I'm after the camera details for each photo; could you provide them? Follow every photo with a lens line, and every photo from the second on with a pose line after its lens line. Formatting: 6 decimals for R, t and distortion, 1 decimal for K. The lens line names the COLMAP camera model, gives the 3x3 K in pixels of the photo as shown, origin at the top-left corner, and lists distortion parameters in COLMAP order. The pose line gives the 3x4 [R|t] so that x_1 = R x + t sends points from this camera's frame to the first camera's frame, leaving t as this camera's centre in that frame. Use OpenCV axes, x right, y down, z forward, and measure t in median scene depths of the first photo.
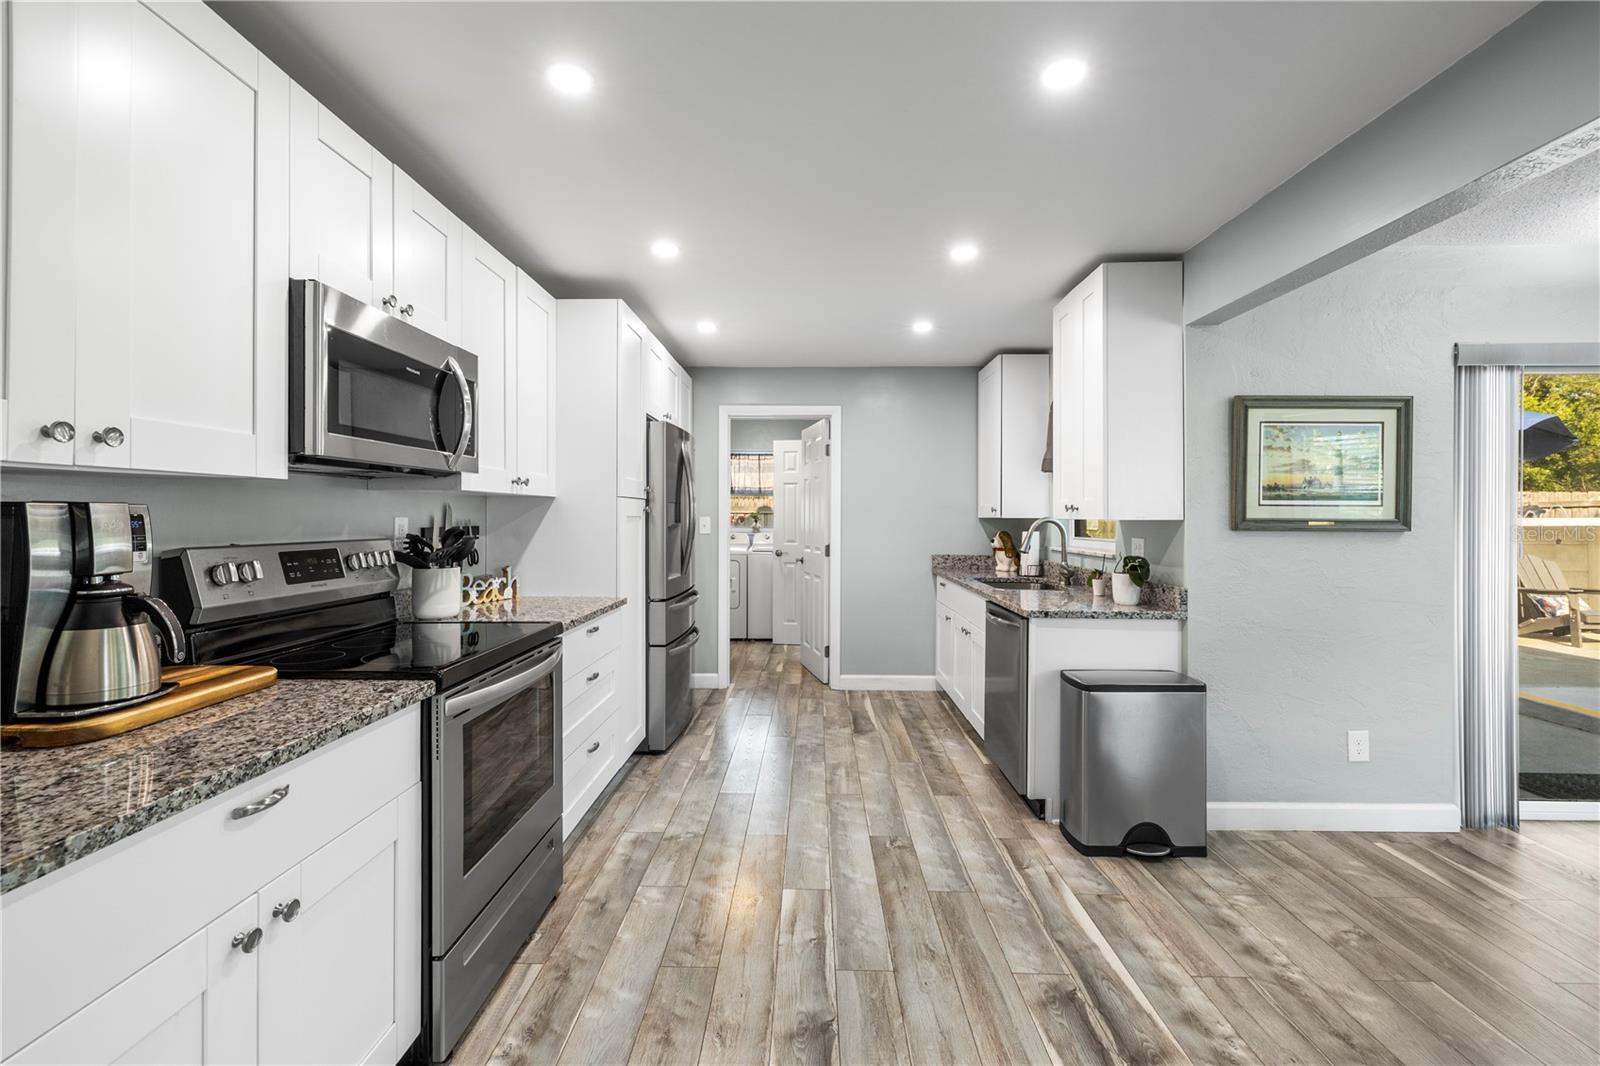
lens RADIAL K [[678.1, 0, 791.5], [0, 678.1, 516.5], [0, 0, 1]] dist [-0.000607, -0.000661]
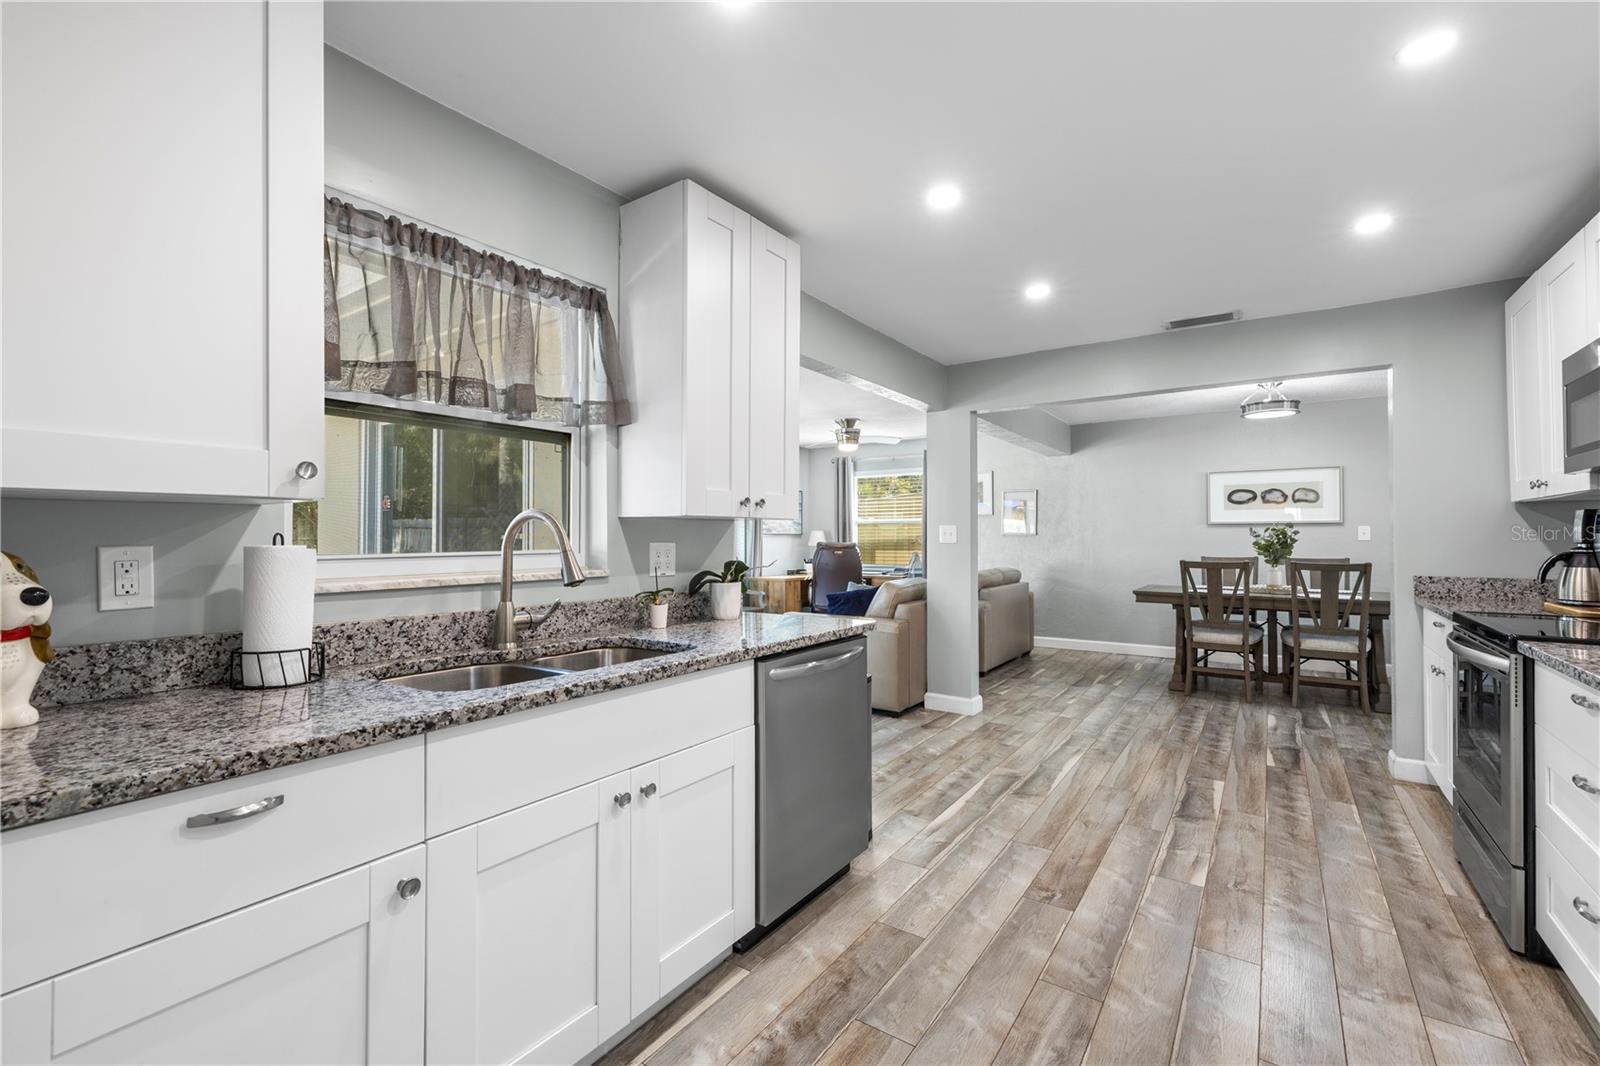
lens RADIAL K [[678.1, 0, 793.2], [0, 678.1, 530.8], [0, 0, 1]] dist [-0.000607, -0.000661]
pose [[-0.833865, 0.004064, 0.551953, -0.050314], [-0.001356, 0.999955, -0.009411, 0.028843], [-0.551967, -0.008596, -0.833822, 1.806857]]
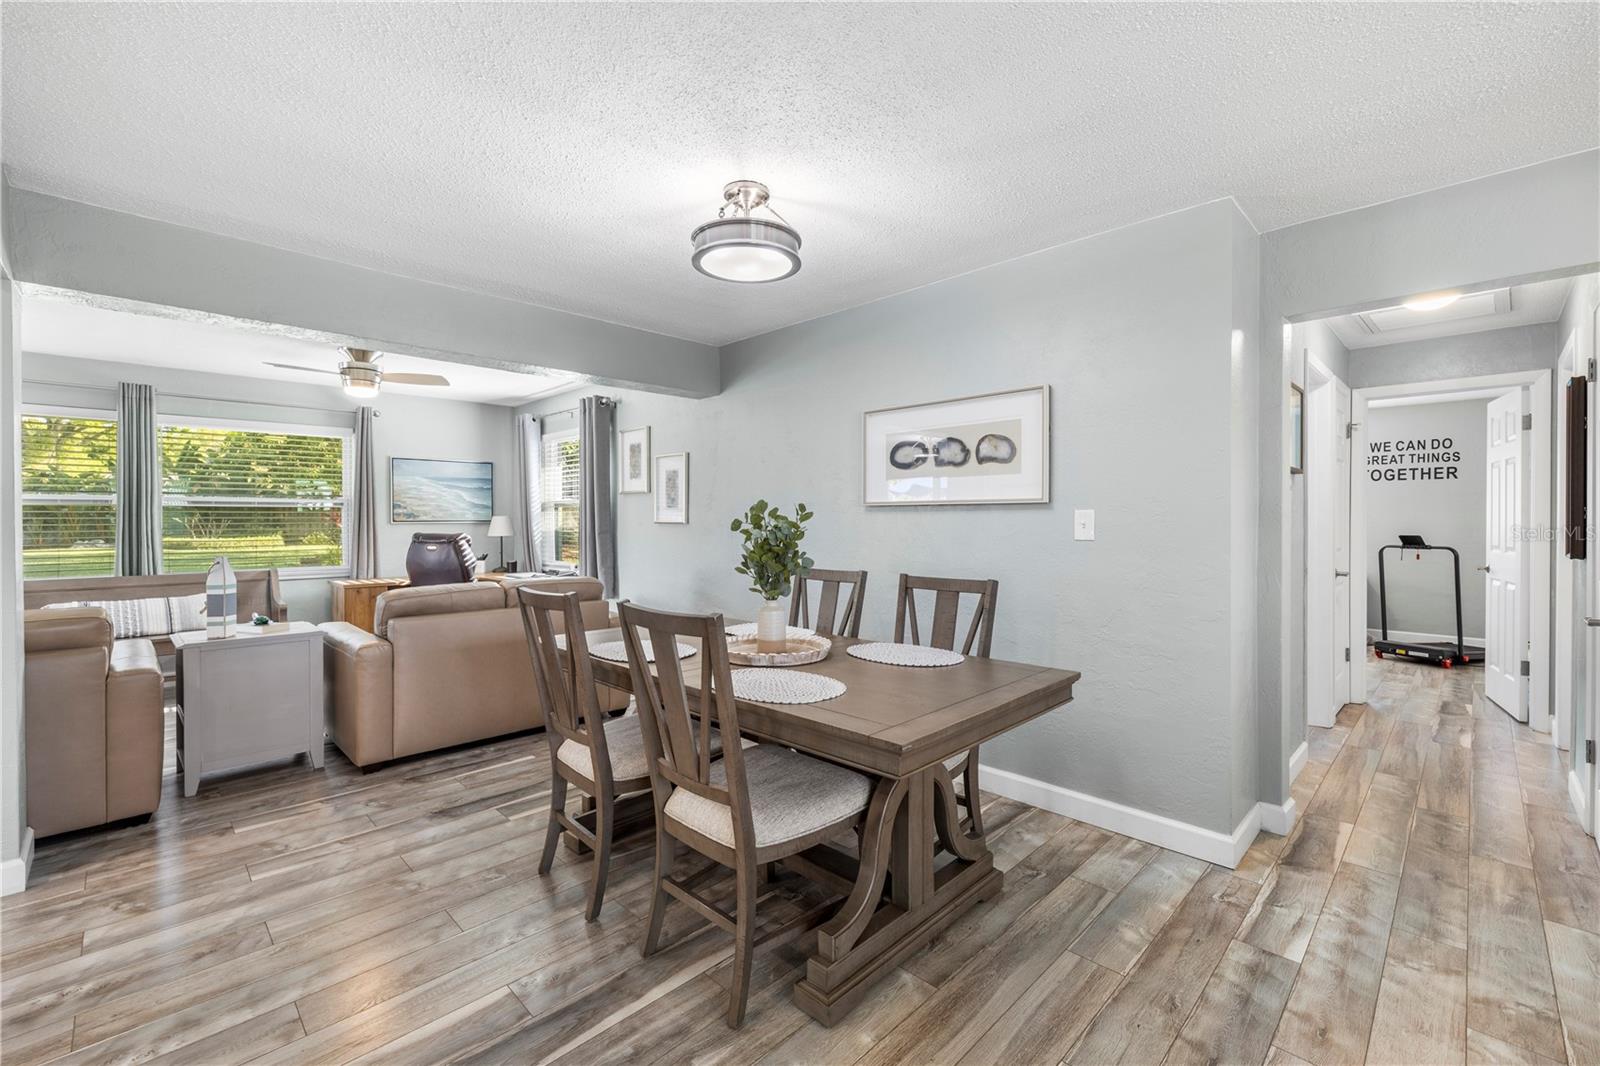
lens RADIAL K [[678.1, 0, 789.4], [0, 678.1, 524.0], [0, 0, 1]] dist [-0.000607, -0.000661]
pose [[-0.717065, -0.006601, 0.696975, -0.751544], [-0.003810, 0.999977, 0.005551, 0.008985], [-0.696996, 0.001325, -0.717074, 0.084738]]
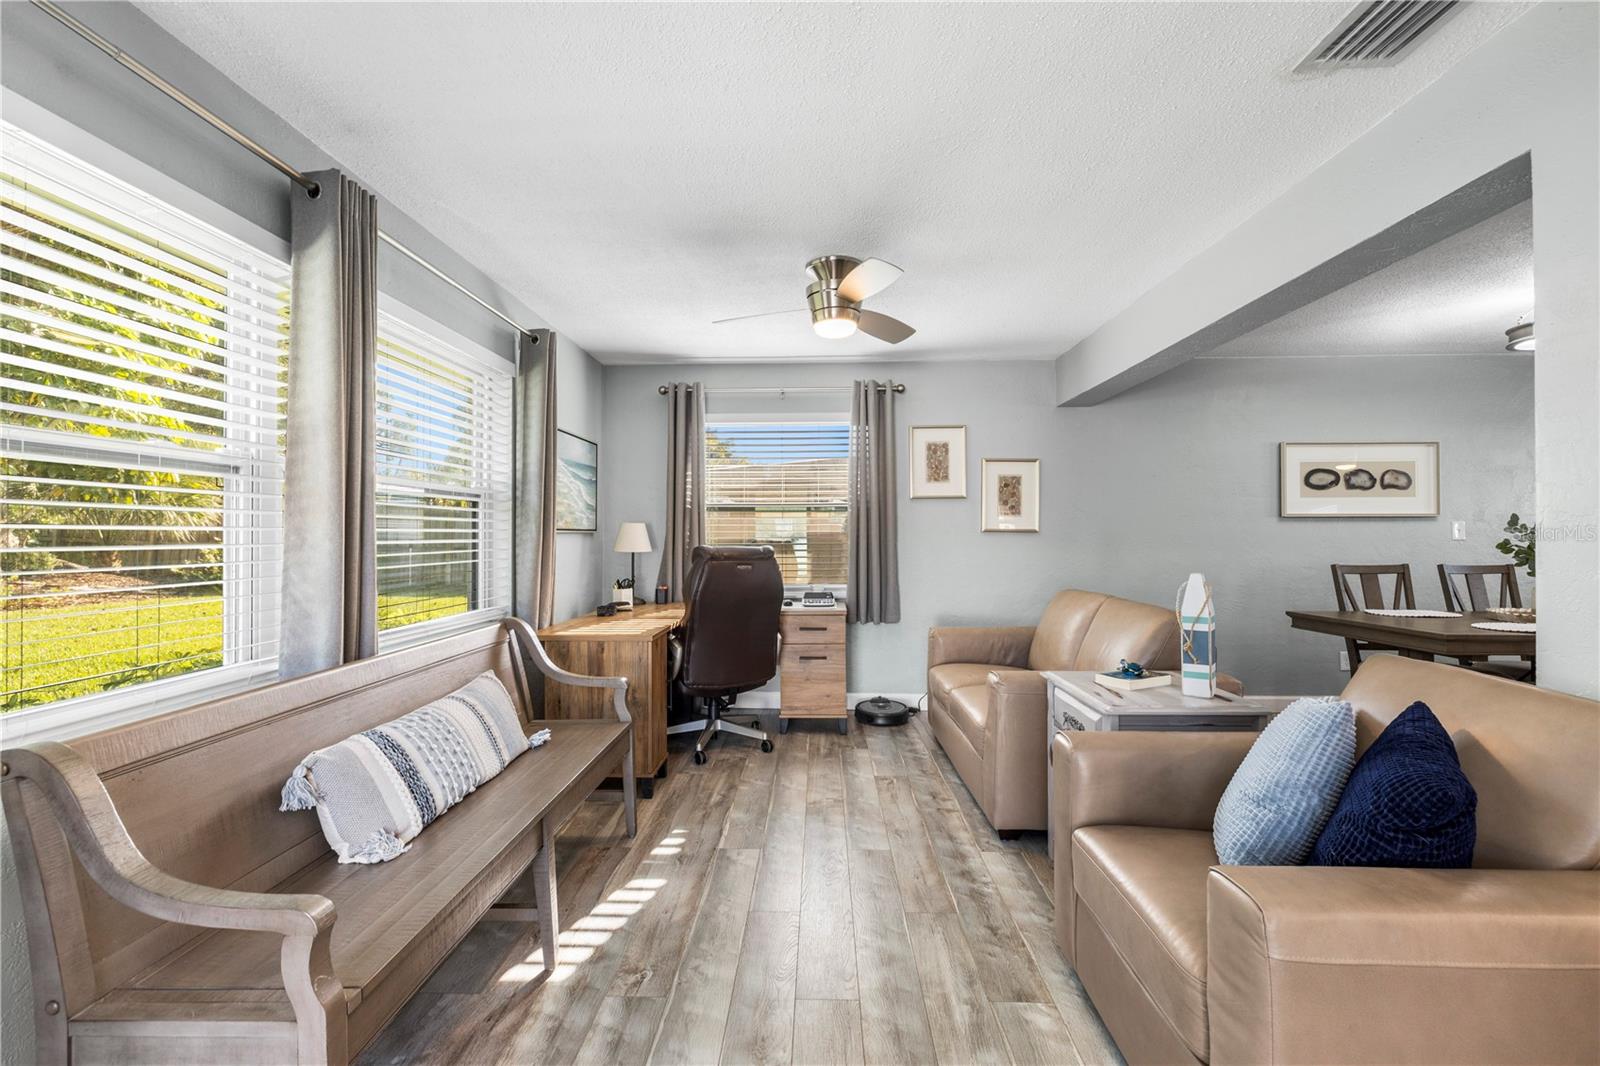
lens RADIAL K [[678.1, 0, 787.7], [0, 678.1, 528.4], [0, 0, 1]] dist [-0.000607, -0.000661]
pose [[-0.999901, -0.001320, 0.014030, 1.216602], [-0.001506, 0.999911, -0.013219, 0.033179], [-0.014012, -0.013238, -0.999814, 0.709324]]
